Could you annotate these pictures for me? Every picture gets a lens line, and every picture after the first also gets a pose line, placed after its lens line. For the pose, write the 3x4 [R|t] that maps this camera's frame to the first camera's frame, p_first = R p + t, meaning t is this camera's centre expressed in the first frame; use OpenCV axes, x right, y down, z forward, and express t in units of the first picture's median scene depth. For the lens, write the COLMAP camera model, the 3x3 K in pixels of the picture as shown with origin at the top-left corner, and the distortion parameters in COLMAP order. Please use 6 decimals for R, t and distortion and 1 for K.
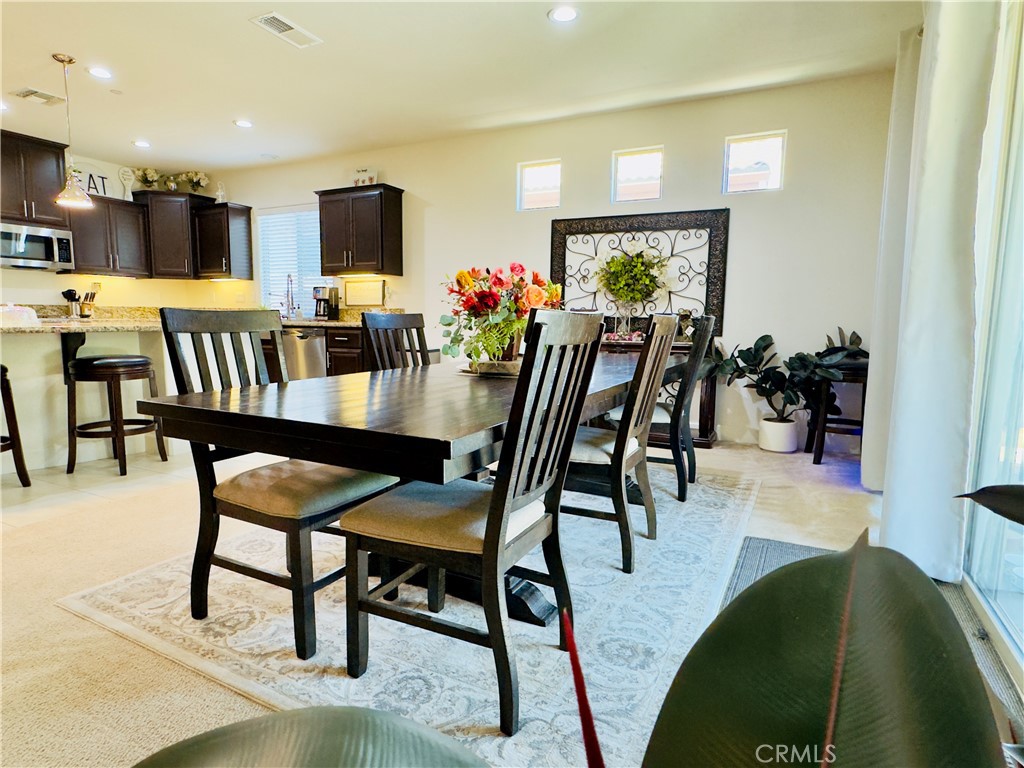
lens RADIAL K [[575.4, 0, 504.1], [0, 575.4, 382.2], [0, 0, 1]] dist [-0.003568, 0.001832]
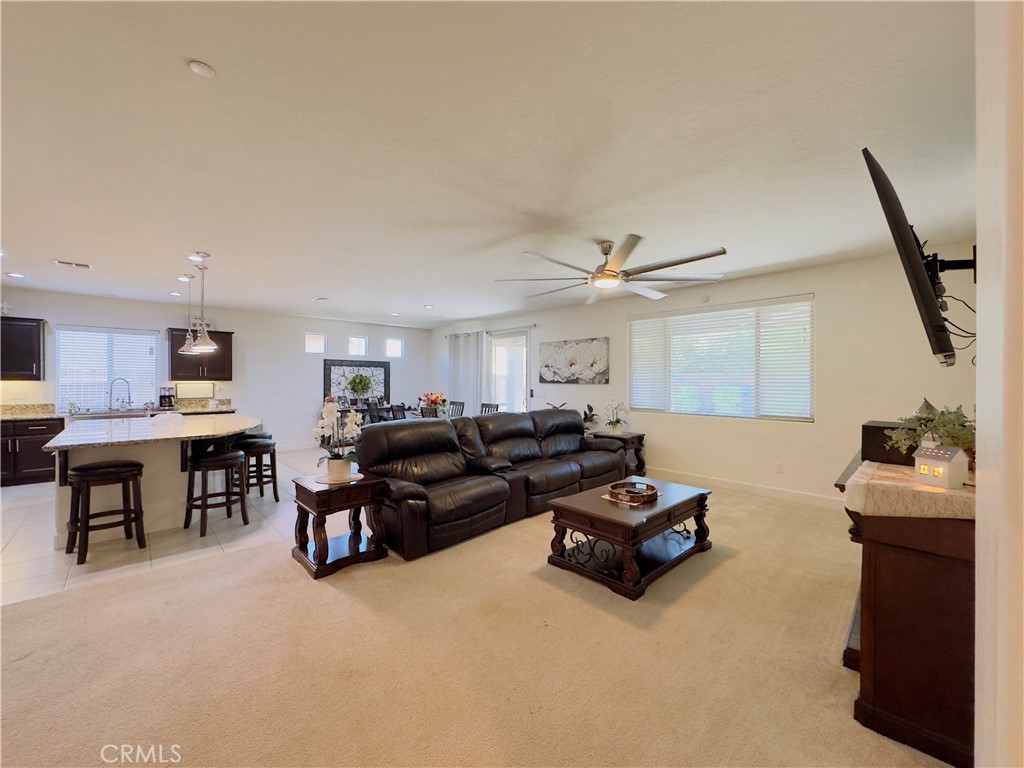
lens RADIAL K [[407.6, 0, 511.9], [0, 407.6, 382.9], [0, 0, 1]] dist [-0.005237, 0.000817]
pose [[0.330450, -0.015177, 0.943701, -1.076630], [0.112342, 0.993395, -0.023361, -0.051807], [-0.937114, 0.113737, 0.329972, -0.227067]]
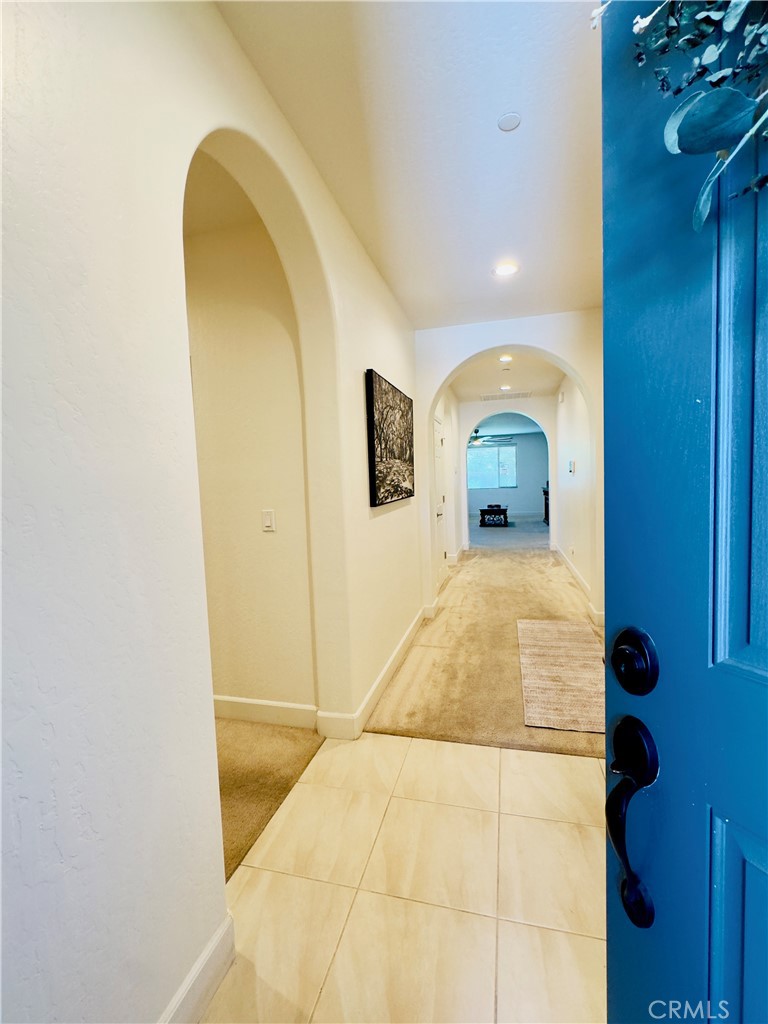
lens RADIAL K [[447.7, 0, 387.2], [0, 447.7, 508.3], [0, 0, 1]] dist [-0.005322, -0.000254]
pose [[-0.217405, -0.063019, 0.974045, -2.454648], [0.150407, 0.983832, 0.097223, -0.170322], [-0.964424, 0.167640, -0.204411, 0.741018]]
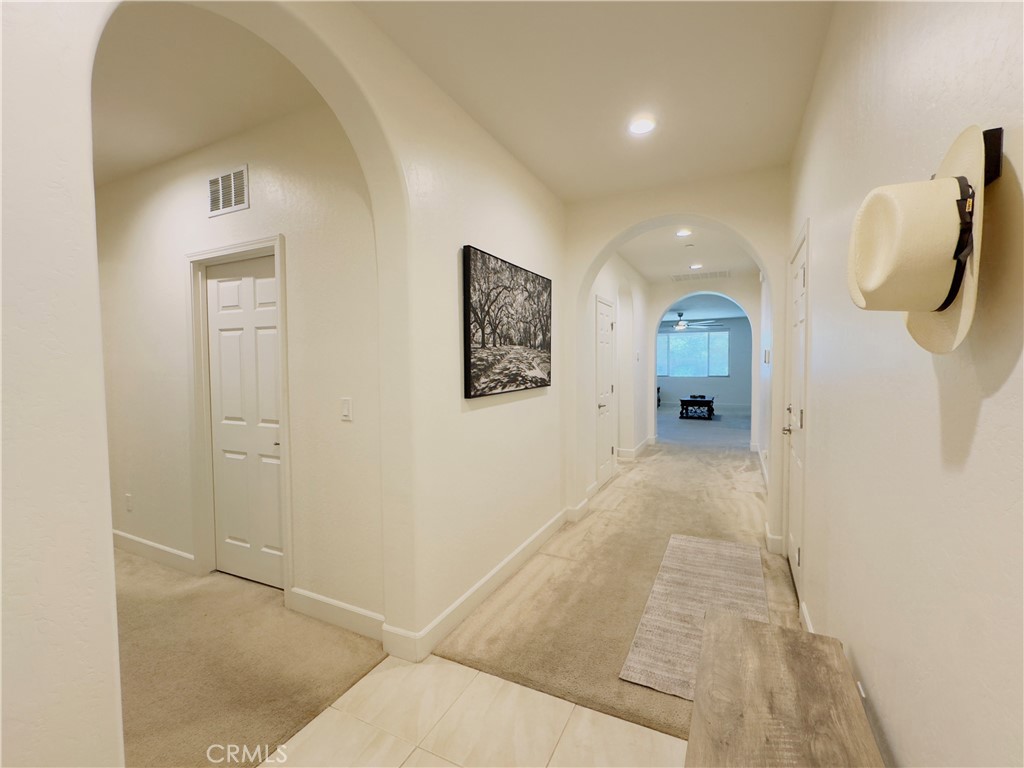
lens RADIAL K [[447.7, 0, 510.1], [0, 447.7, 382.5], [0, 0, 1]] dist [-0.005322, -0.000254]
pose [[-0.012656, -0.048265, 0.998754, -2.415101], [0.128586, 0.990463, 0.049493, -0.159323], [-0.991618, 0.129052, -0.006329, 0.625014]]
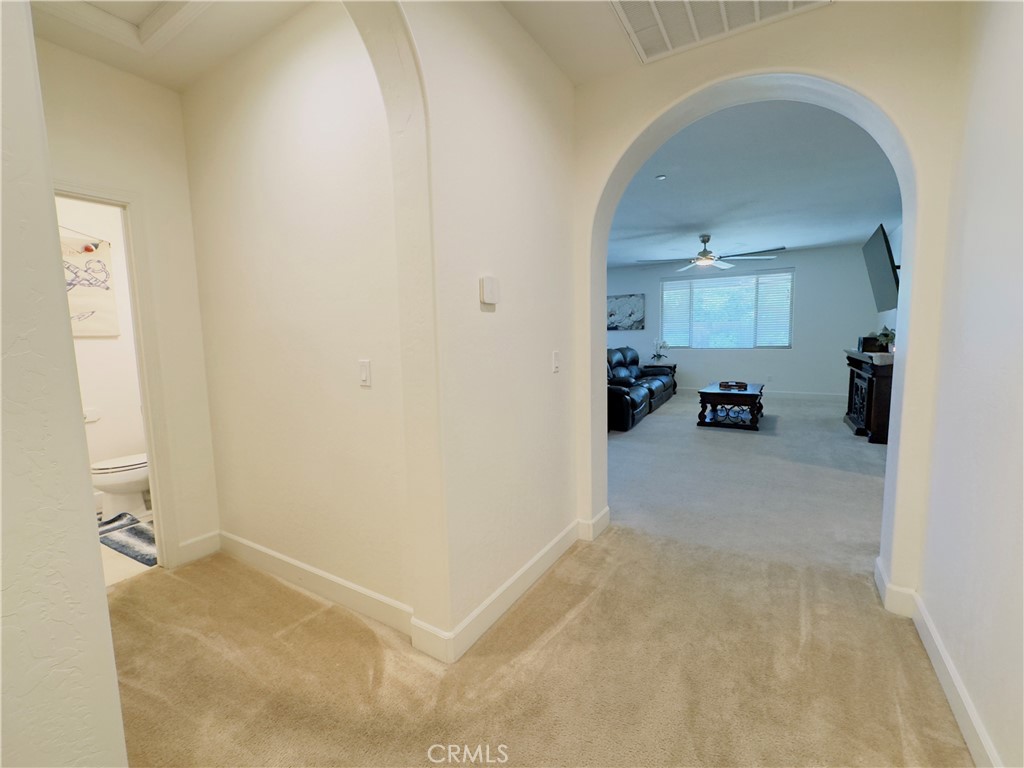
lens RADIAL K [[447.7, 0, 510.4], [0, 447.7, 381.5], [0, 0, 1]] dist [-0.005322, -0.000254]
pose [[0.073900, -0.114399, 0.990682, -1.609477], [0.140001, 0.984751, 0.103271, -0.094691], [-0.987390, 0.131064, 0.088789, 0.252289]]
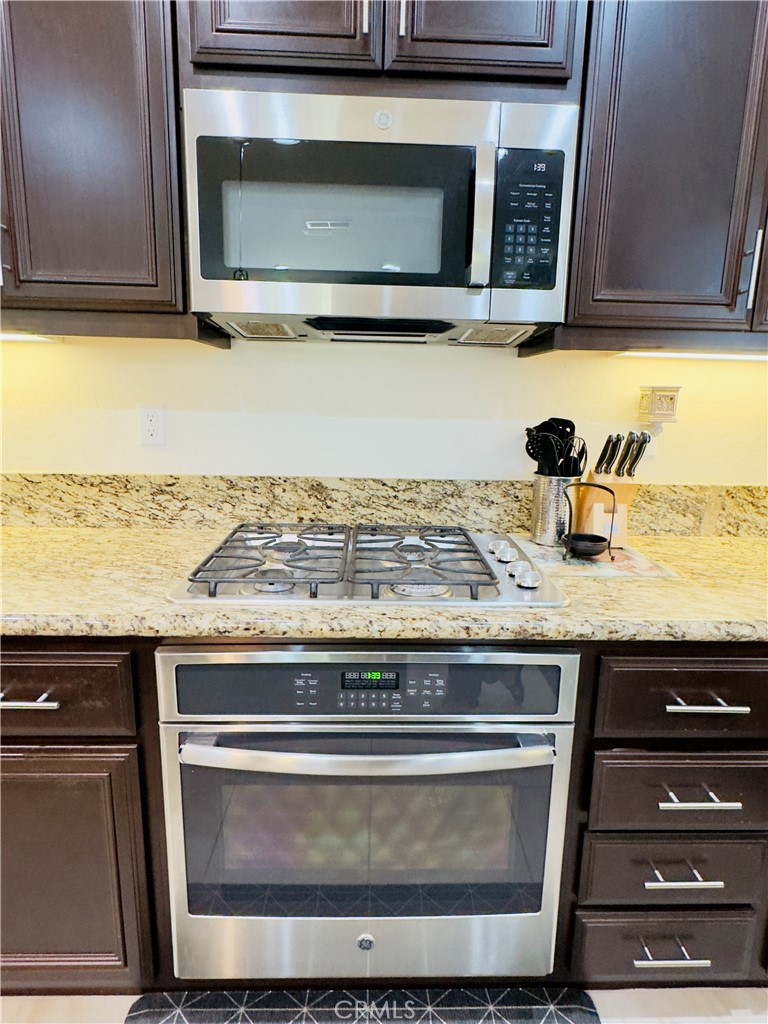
lens RADIAL K [[575.4, 0, 383.6], [0, 575.4, 506.9], [0, 0, 1]] dist [-0.003568, 0.001832]
pose [[0.476836, 0.178821, -0.860611, -0.620951], [-0.118600, 0.983223, 0.138585, -0.161486], [0.870954, 0.035986, 0.490044, 0.884155]]
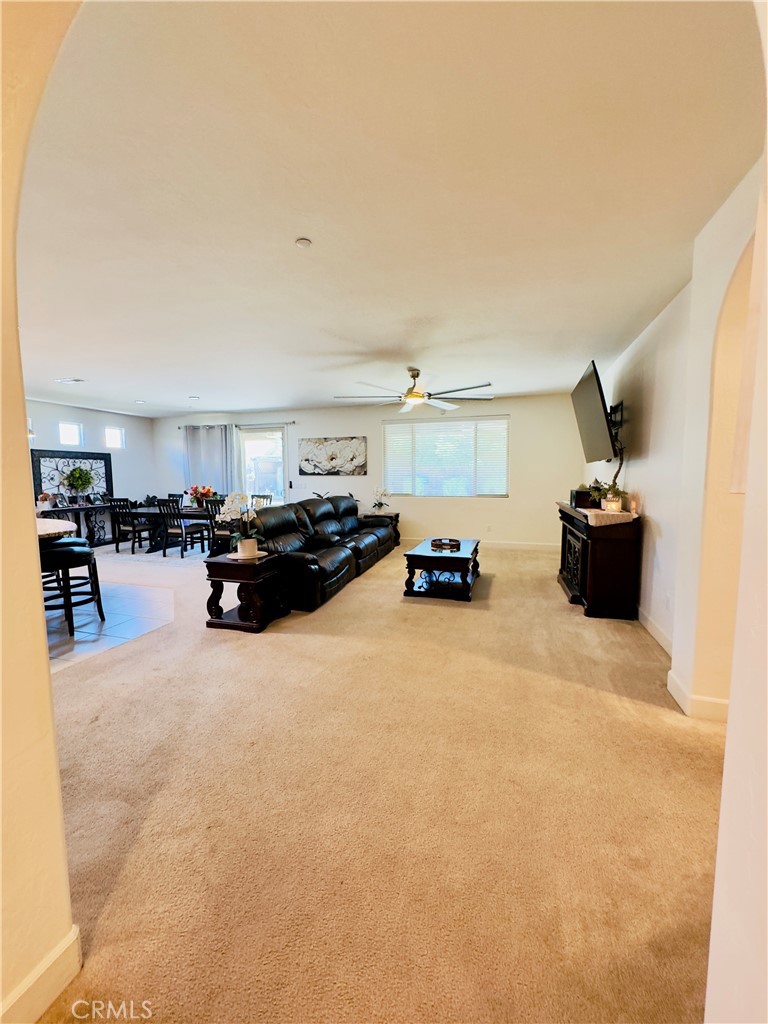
lens RADIAL K [[407.6, 0, 387.1], [0, 407.6, 510.7], [0, 0, 1]] dist [-0.005237, 0.000817]
pose [[-0.180267, -0.096936, 0.978829, -1.303055], [0.120433, 0.985470, 0.119773, -0.083204], [-0.976217, 0.139475, -0.165974, 0.068798]]
